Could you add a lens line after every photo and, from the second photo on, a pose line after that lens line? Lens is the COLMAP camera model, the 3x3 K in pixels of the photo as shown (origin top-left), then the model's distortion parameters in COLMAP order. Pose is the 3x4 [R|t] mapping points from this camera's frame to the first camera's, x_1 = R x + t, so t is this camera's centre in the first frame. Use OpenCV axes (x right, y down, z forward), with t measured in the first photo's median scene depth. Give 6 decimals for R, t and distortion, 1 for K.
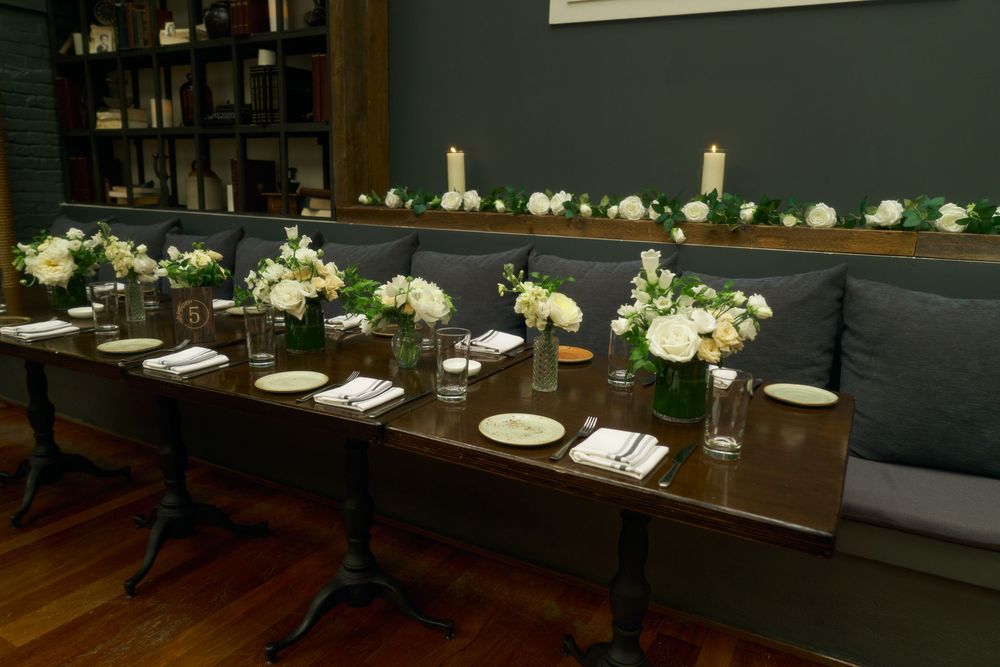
lens RADIAL K [[697.7, 0, 500.0], [0, 697.7, 333.5], [0, 0, 1]] dist [-0.001760, -0.002537]
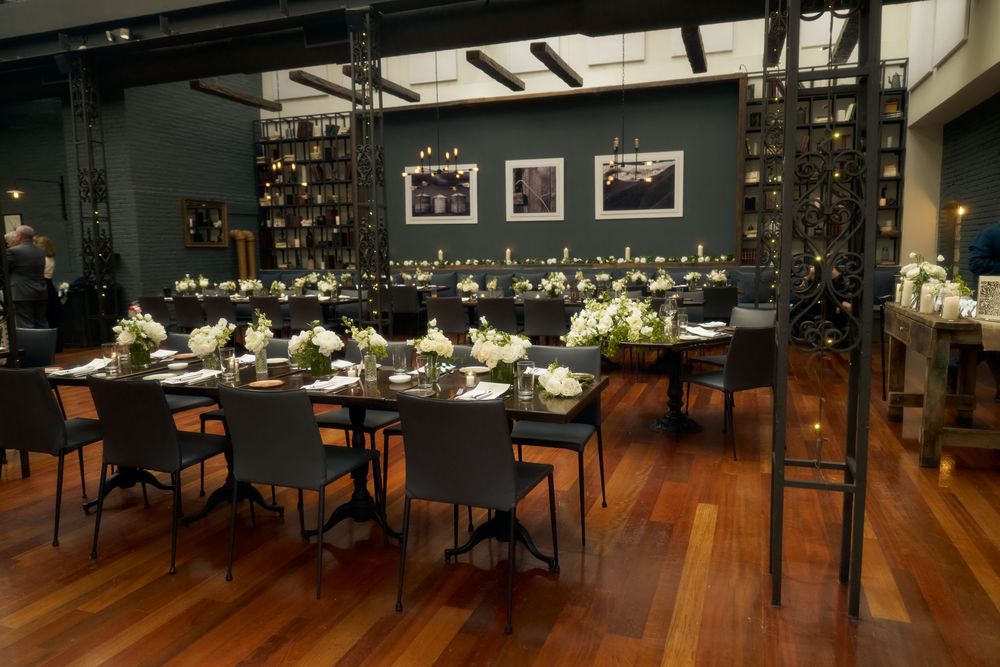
lens RADIAL K [[697.7, 0, 500.0], [0, 697.7, 333.5], [0, 0, 1]] dist [-0.001760, -0.002537]
pose [[0.984724, -0.056212, 0.164802, -0.105954], [0.071999, 0.993204, -0.091438, 0.664572], [-0.158542, 0.101907, 0.982079, -3.206283]]
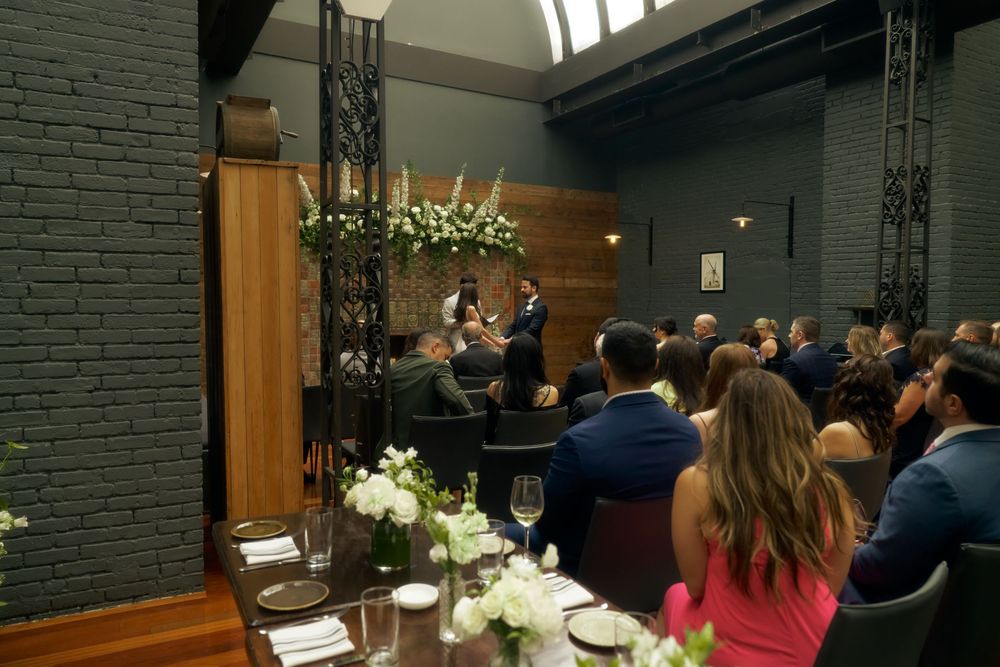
lens RADIAL K [[697.7, 0, 500.0], [0, 697.7, 333.5], [0, 0, 1]] dist [-0.001760, -0.002537]
pose [[0.847270, 0.013320, -0.530995, -1.355880], [-0.106451, 0.983662, -0.145181, 0.312733], [0.520386, 0.179532, 0.834845, -1.874153]]
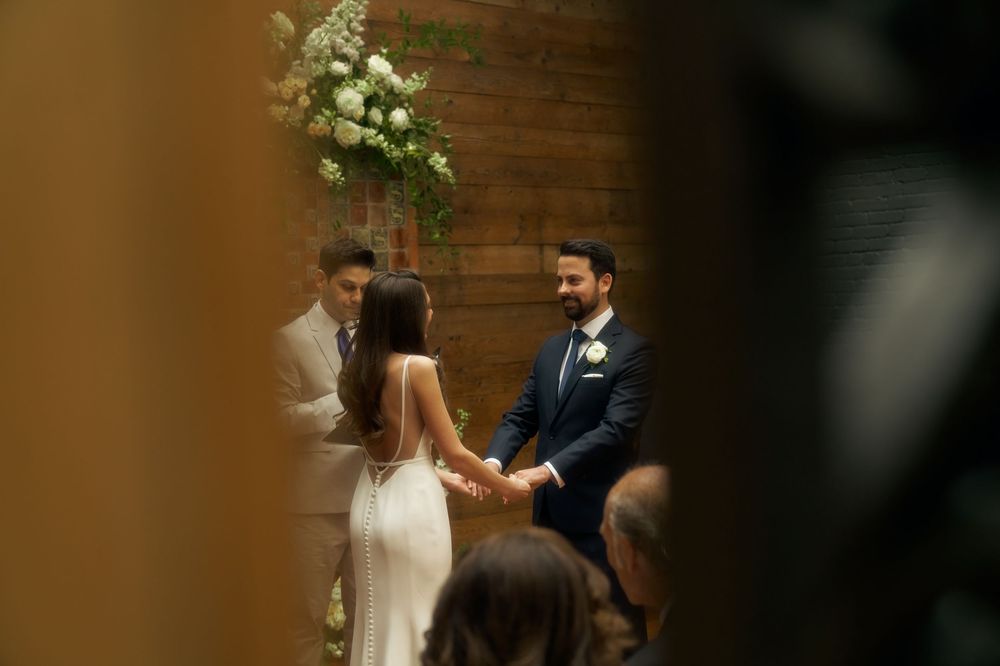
lens RADIAL K [[1469.0, 0, 500.0], [0, 1469.0, 333.0], [0, 0, 1]] dist [0.015849, -0.002619]
pose [[0.948931, -0.043694, -0.312442, -2.260060], [-0.015251, 0.982851, -0.183768, 0.094083], [0.315114, 0.179149, 0.931992, -1.132998]]
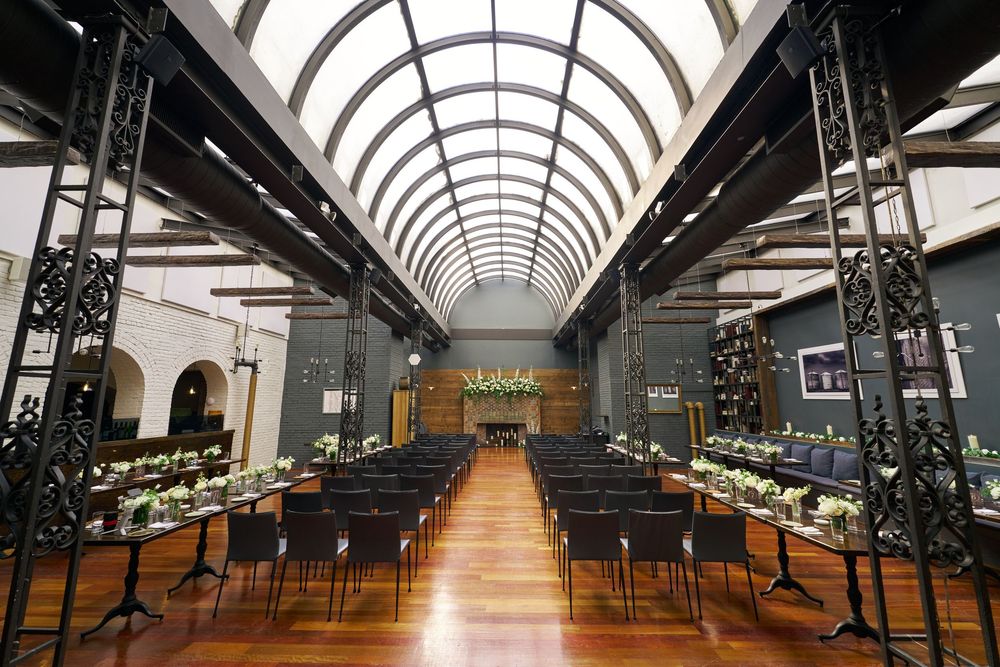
lens RADIAL K [[405.2, 0, 500.0], [0, 405.2, 333.5], [0, 0, 1]] dist [-0.001525, -0.000084]
pose [[0.475903, -0.167996, -0.863304, 1.525659], [-0.178849, 0.942592, -0.282017, 0.309376], [0.861121, 0.288614, 0.418537, -2.107099]]
